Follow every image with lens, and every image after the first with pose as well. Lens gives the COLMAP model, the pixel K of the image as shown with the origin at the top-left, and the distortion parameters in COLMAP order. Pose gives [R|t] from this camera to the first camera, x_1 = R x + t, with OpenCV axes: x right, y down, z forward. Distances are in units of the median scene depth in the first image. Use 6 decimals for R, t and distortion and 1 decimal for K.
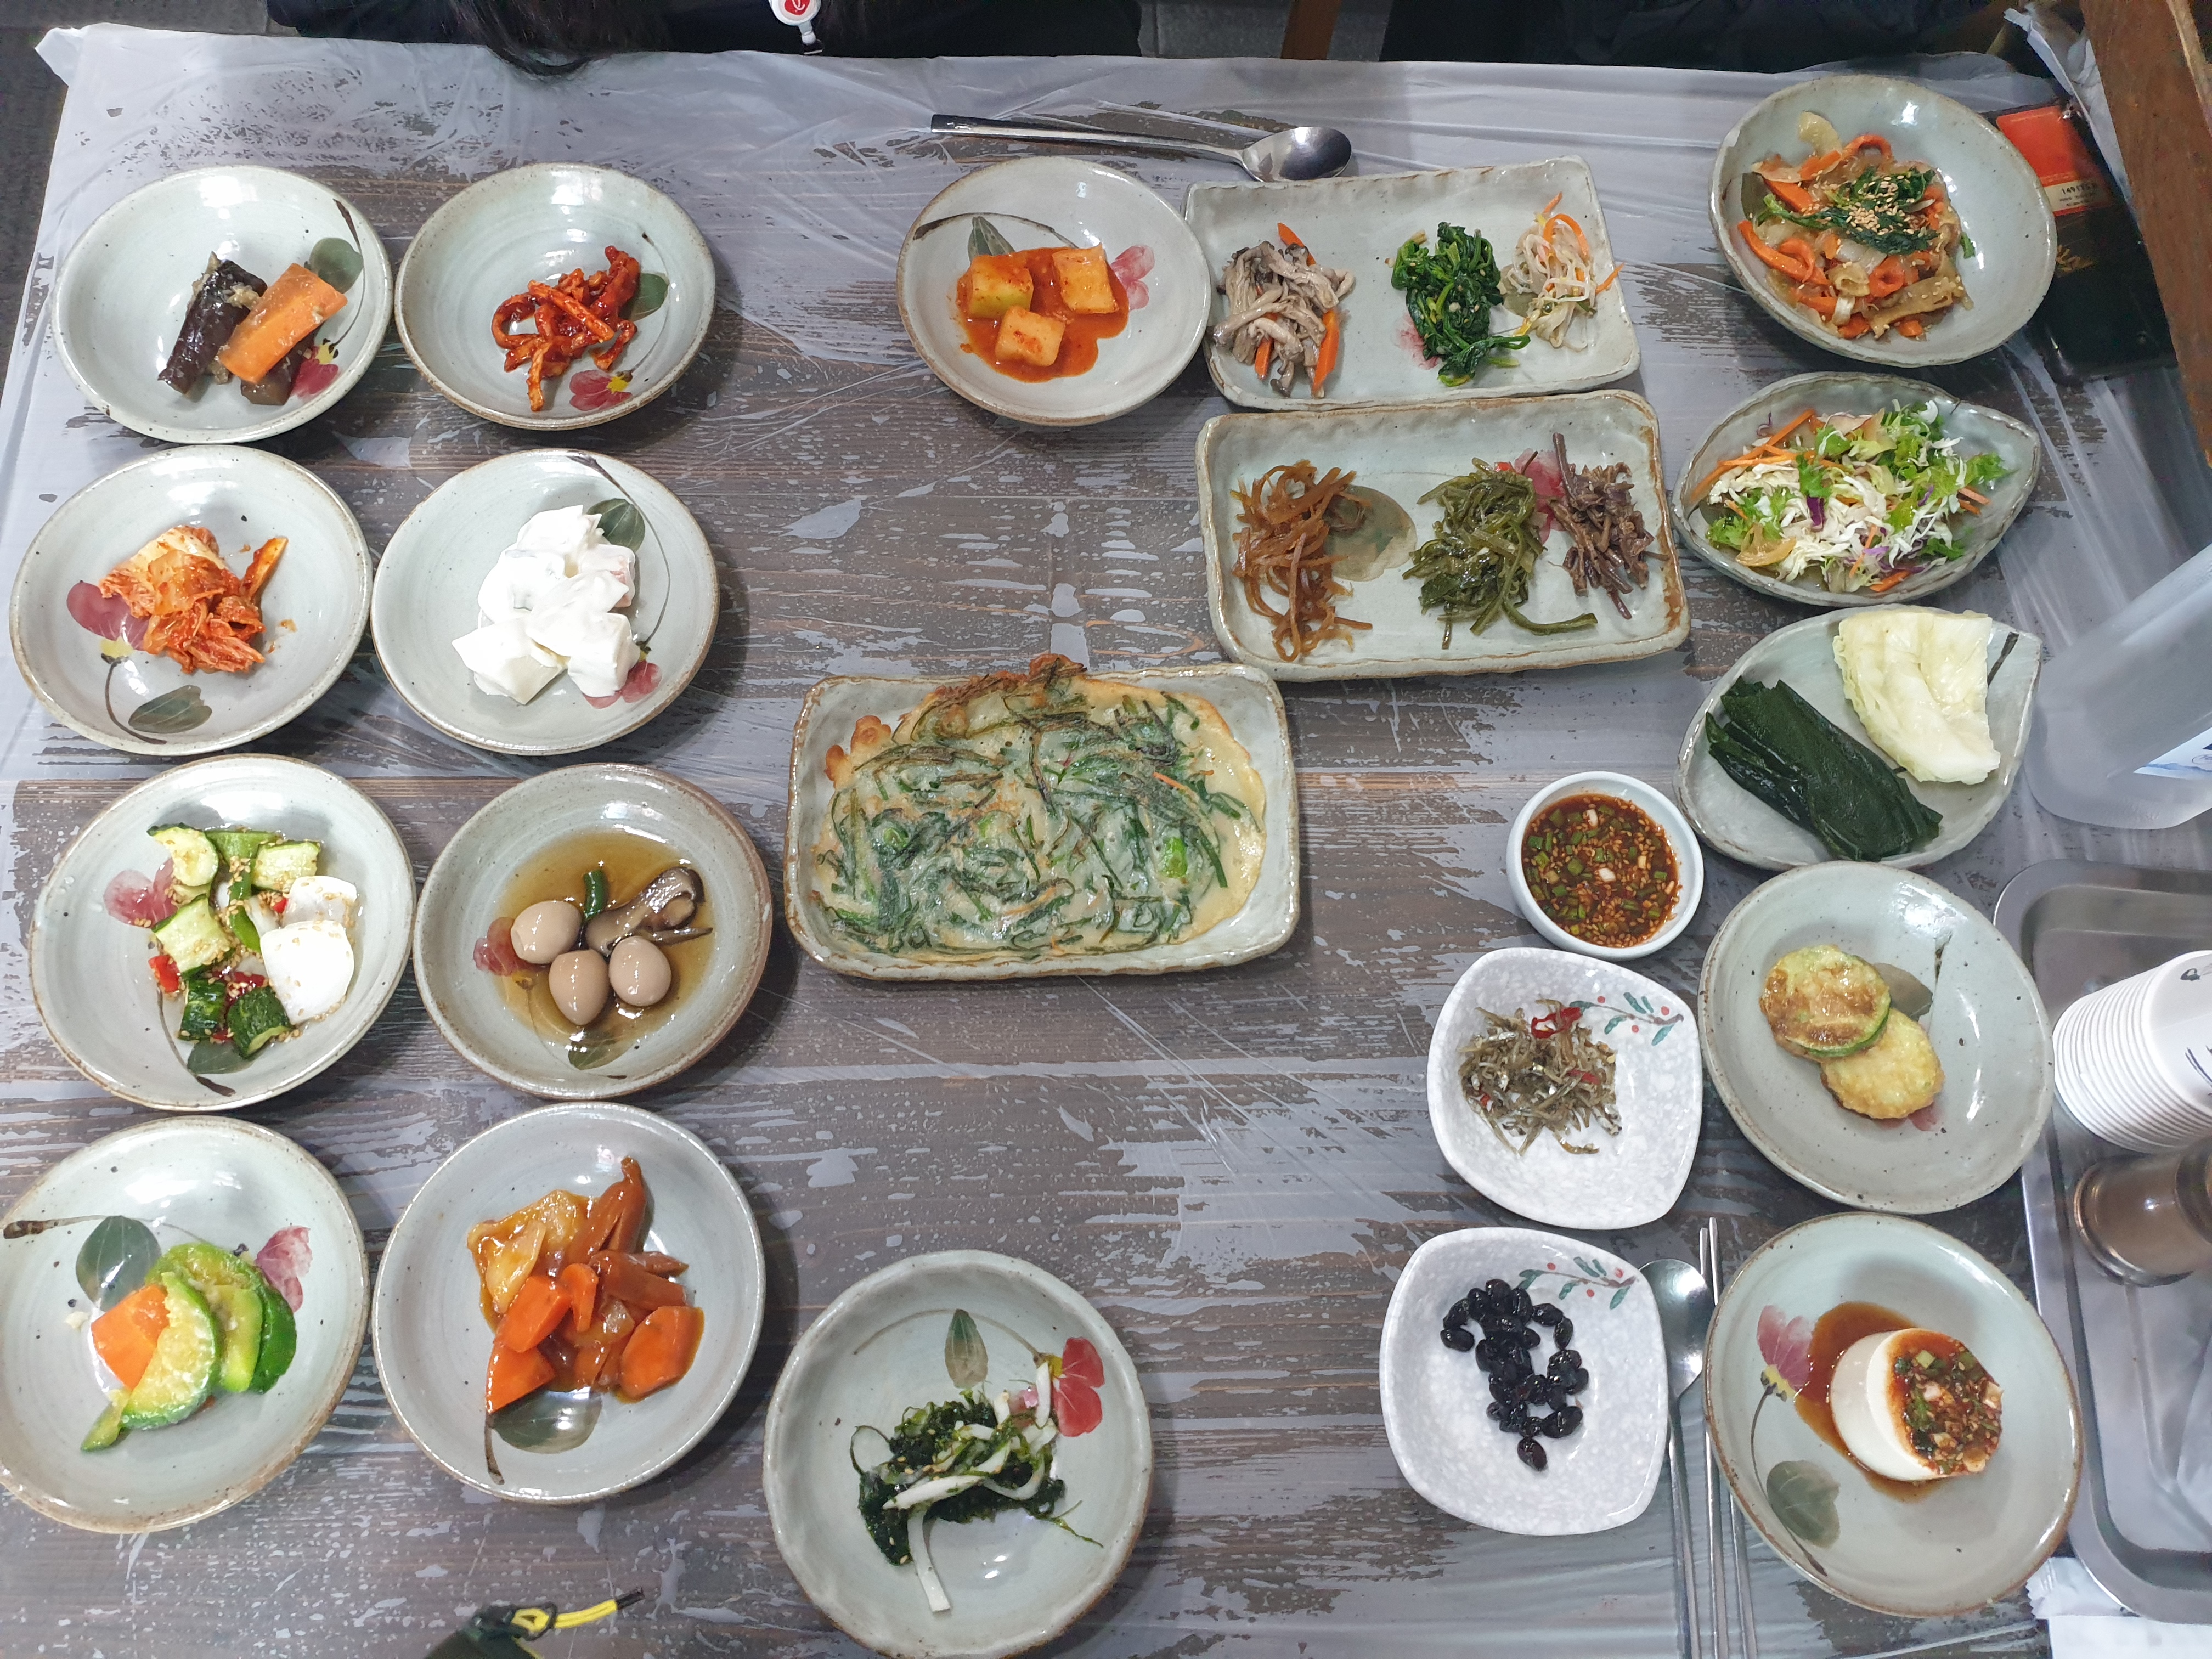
lens RADIAL K [[1691.2, 0, 1101.7], [0, 1691.2, 747.6], [0, 0, 1]] dist [0.001632, -0.000258]
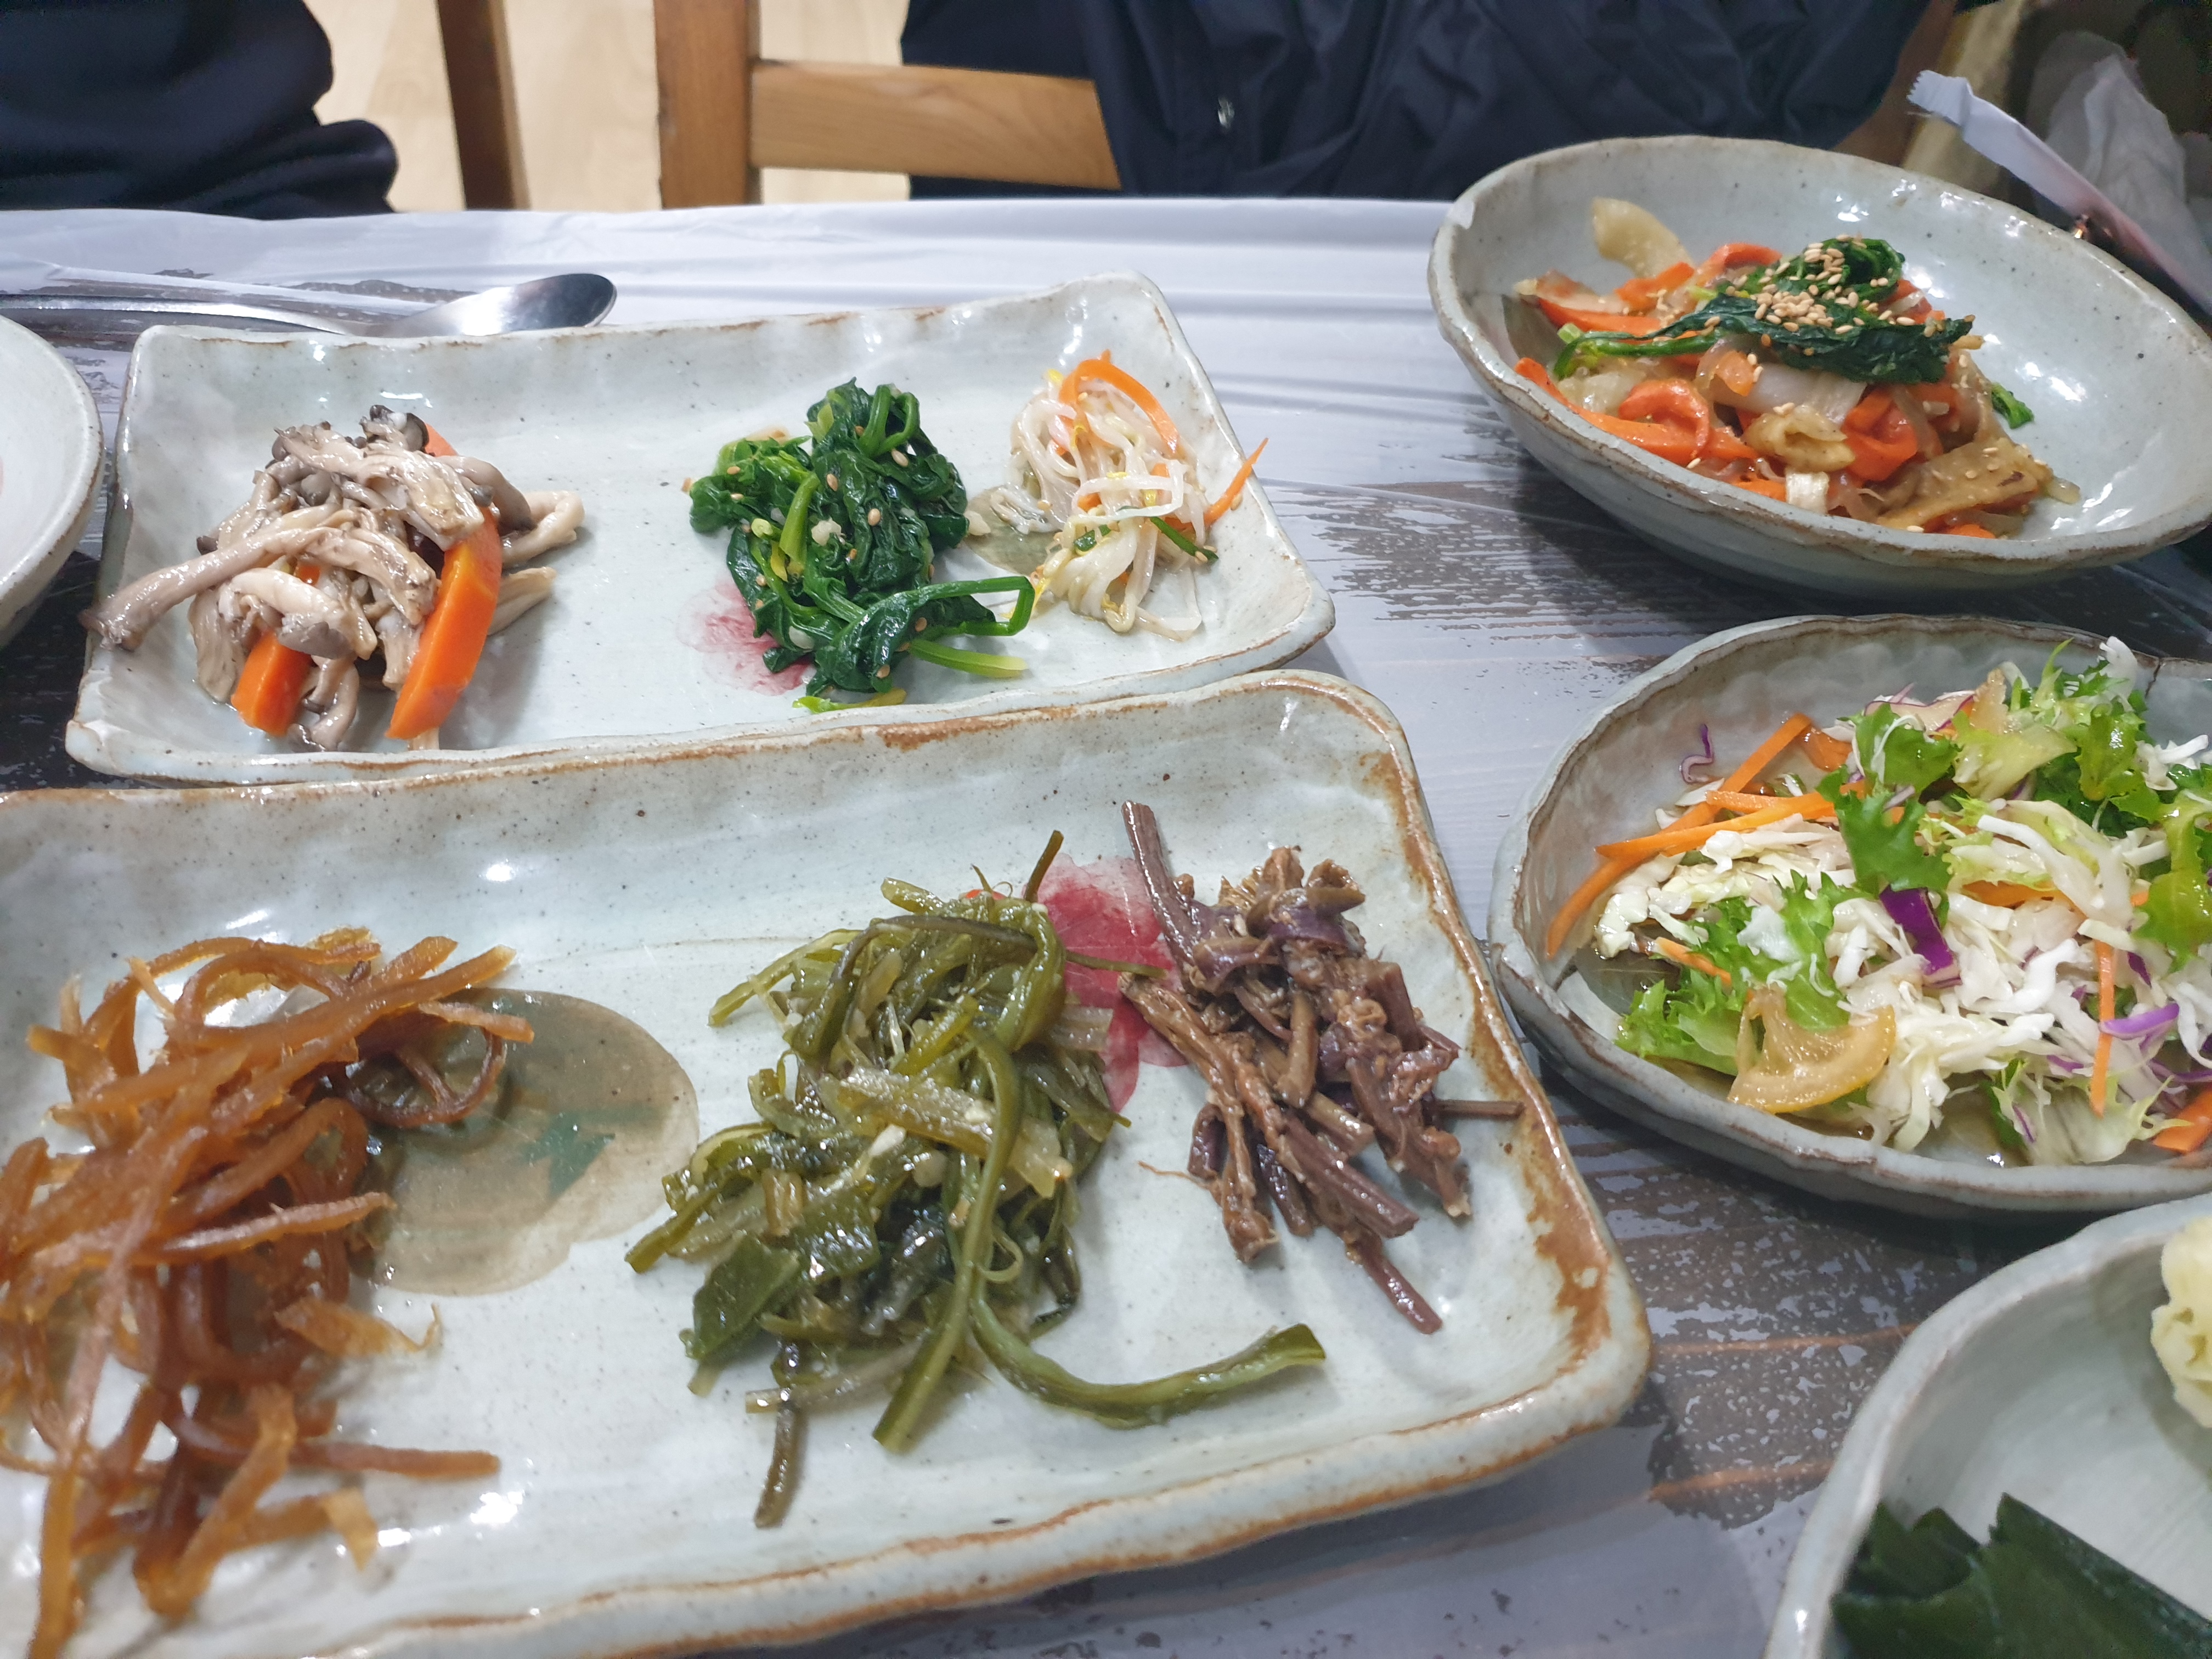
lens RADIAL K [[1664.6, 0, 1106.0], [0, 1664.6, 829.5], [0, 0, 1]] dist [-0.005227, -0.009435]
pose [[0.991513, -0.082082, 0.100820, 0.235654], [0.116075, 0.908192, -0.402137, -0.046442], [-0.058556, 0.410426, 0.910012, 0.712853]]
